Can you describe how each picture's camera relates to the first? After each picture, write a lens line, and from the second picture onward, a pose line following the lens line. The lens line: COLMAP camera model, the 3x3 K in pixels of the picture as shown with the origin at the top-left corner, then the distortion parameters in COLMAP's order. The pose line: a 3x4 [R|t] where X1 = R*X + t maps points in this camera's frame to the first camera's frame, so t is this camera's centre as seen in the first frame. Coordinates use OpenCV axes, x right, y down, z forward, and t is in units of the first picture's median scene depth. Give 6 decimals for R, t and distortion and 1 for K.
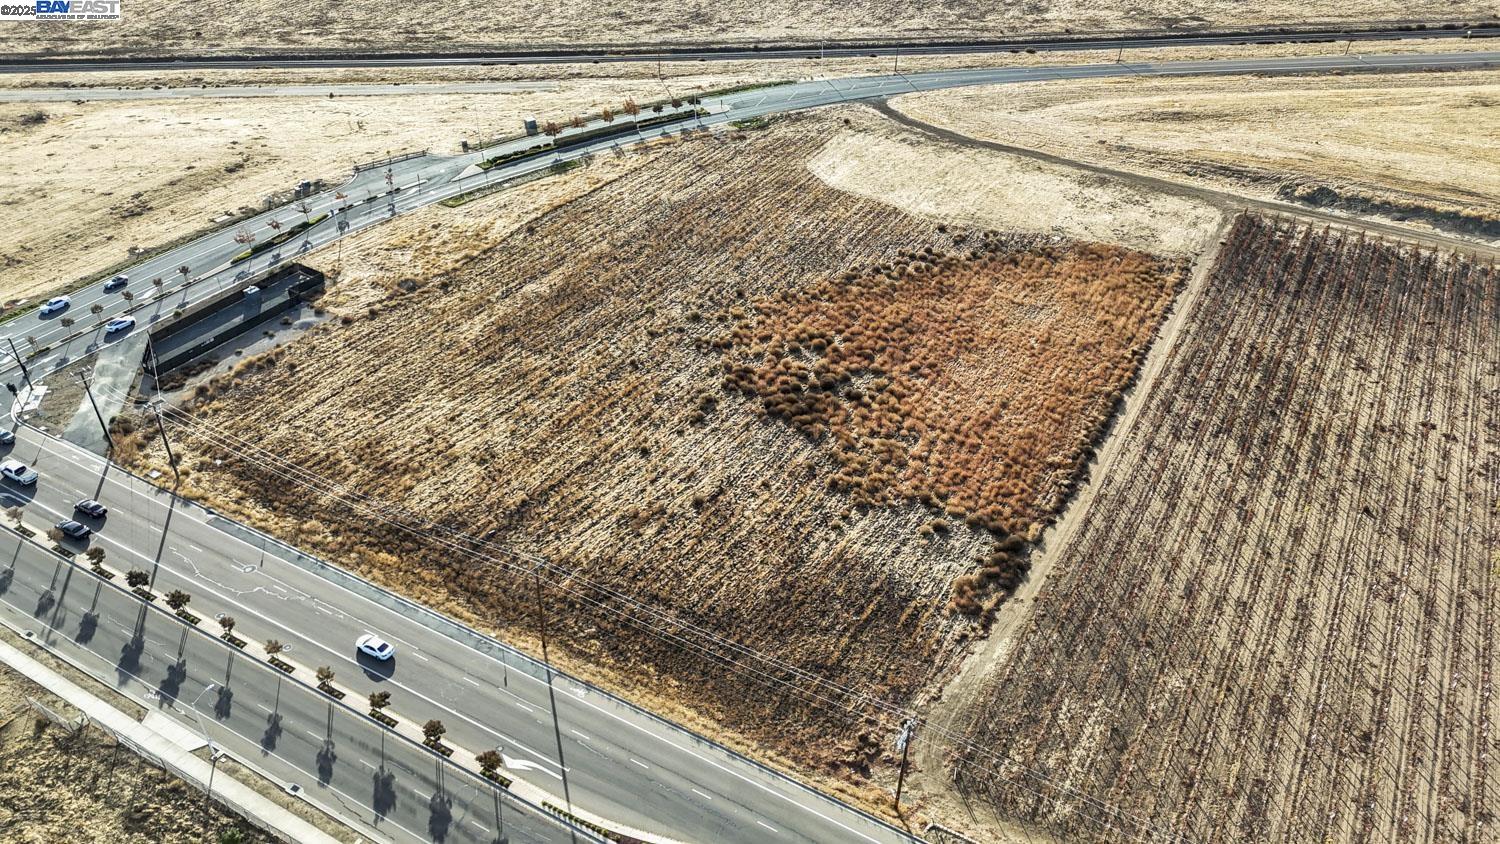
lens RADIAL K [[1099.5, 0, 753.6], [0, 1099.5, 419.1], [0, 0, 1]] dist [0.075302, -0.063871]
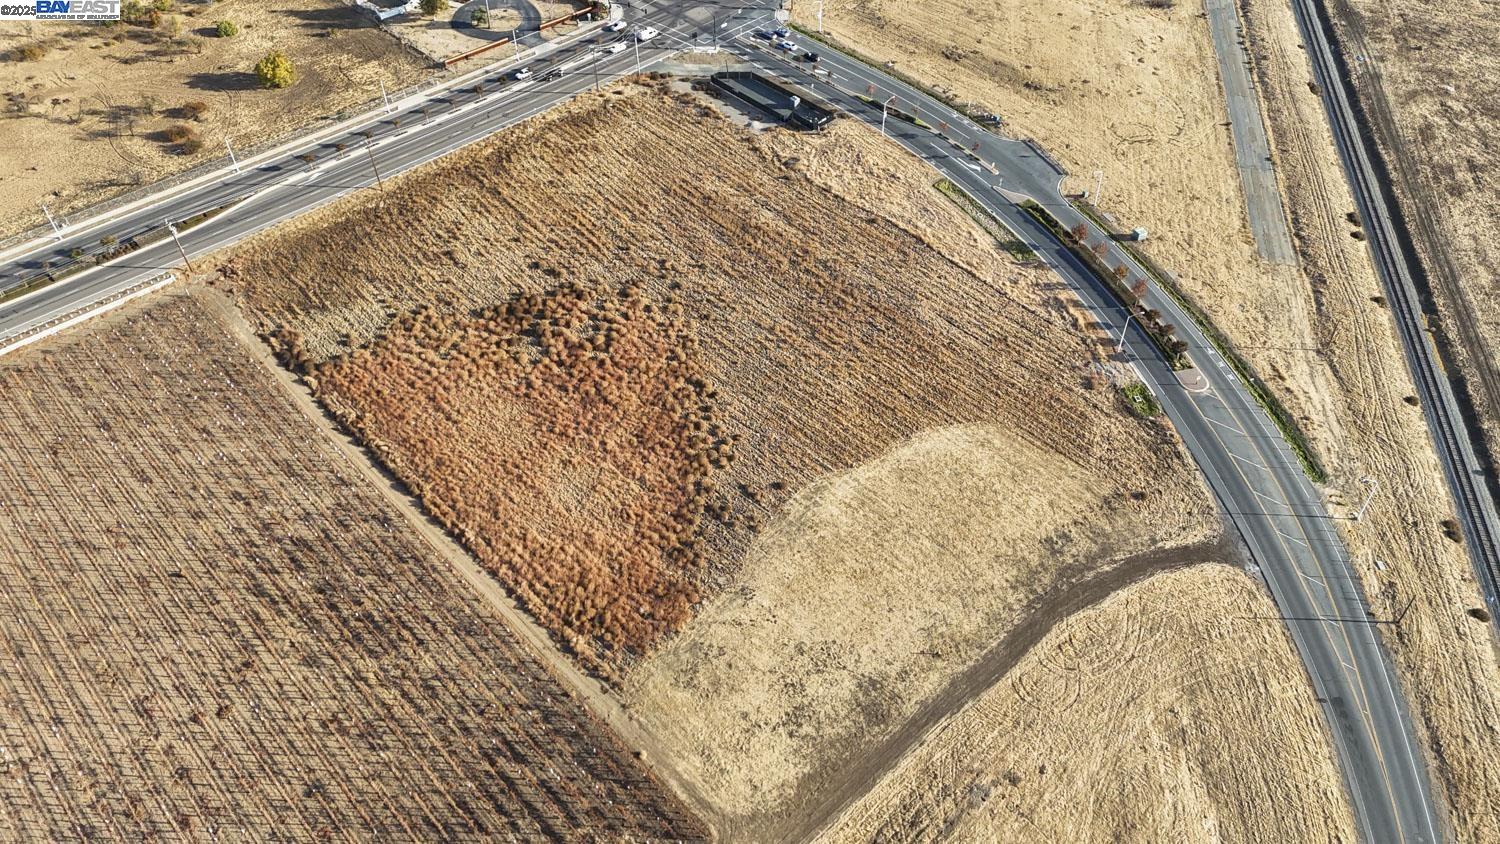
lens RADIAL K [[1099.5, 0, 753.6], [0, 1099.5, 419.1], [0, 0, 1]] dist [0.075302, -0.063871]
pose [[-0.280461, 0.676966, -0.680484, 0.694954], [-0.550956, 0.466983, 0.691646, -0.746543], [0.785996, 0.568896, 0.242008, 0.711462]]
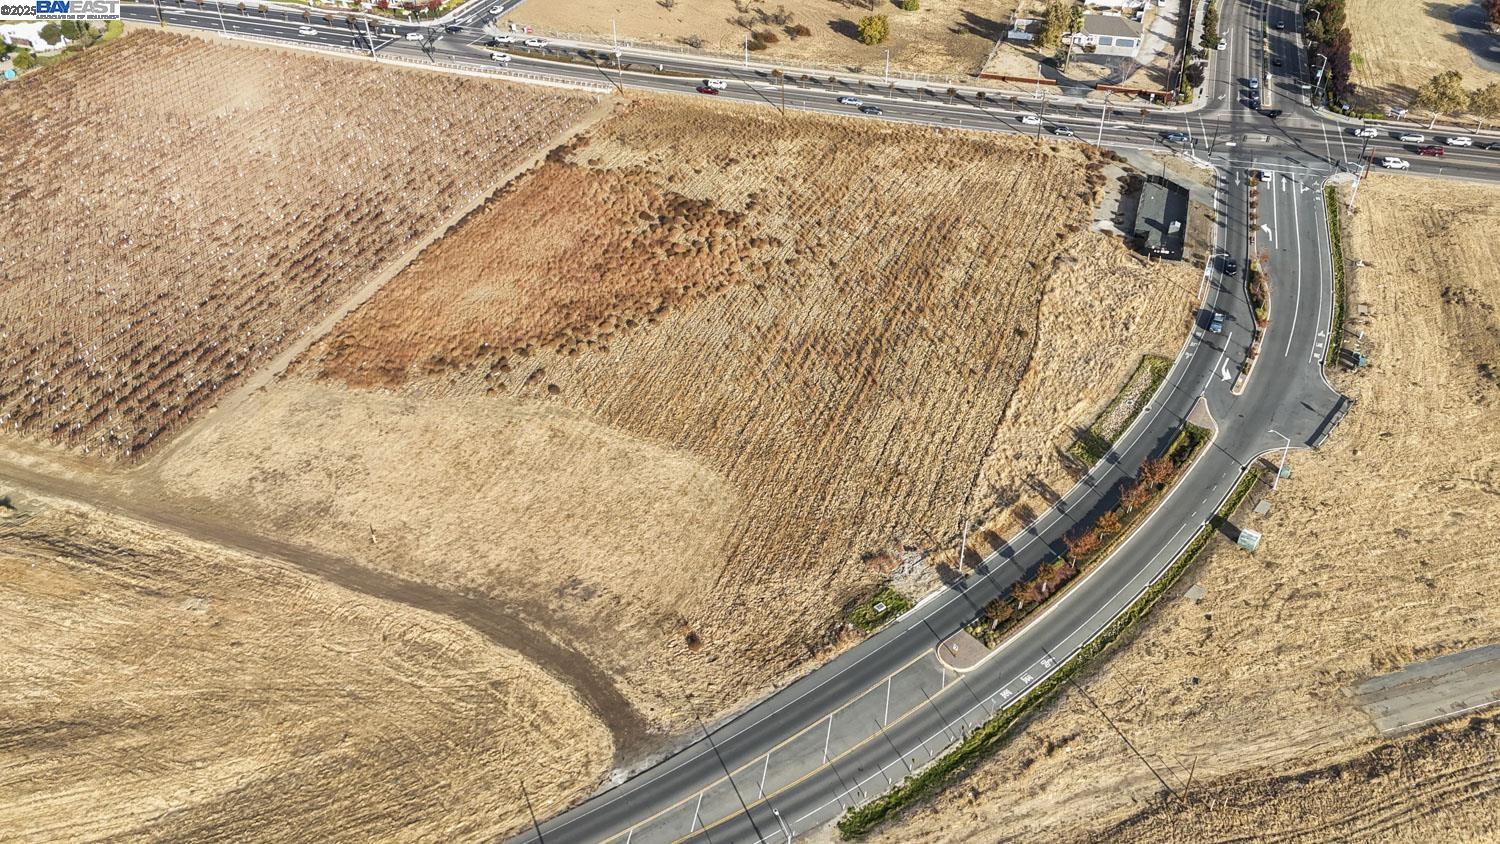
lens RADIAL K [[1099.5, 0, 753.6], [0, 1099.5, 419.1], [0, 0, 1]] dist [0.075302, -0.063871]
pose [[-0.982680, 0.113687, -0.146336, 0.140353], [-0.102803, 0.322572, 0.940946, -0.913238], [0.154177, 0.939693, -0.305298, 1.237149]]
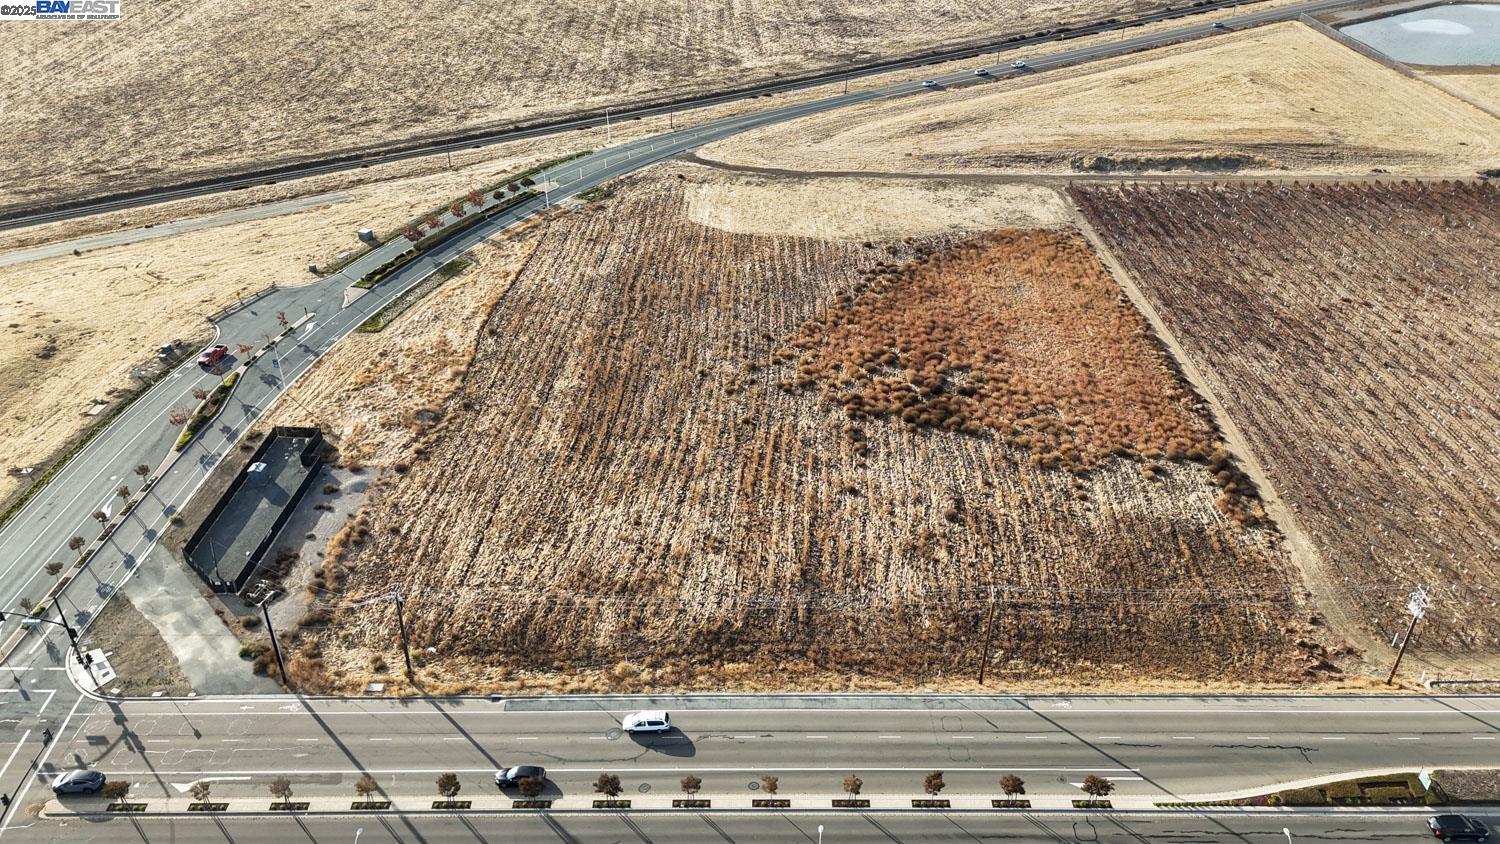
lens RADIAL K [[1099.5, 0, 753.6], [0, 1099.5, 419.1], [0, 0, 1]] dist [0.075302, -0.063871]
pose [[0.871219, -0.256143, 0.418769, -0.391673], [0.286465, 0.958039, -0.009981, -0.032498], [-0.398641, 0.128658, 0.908038, 0.102049]]
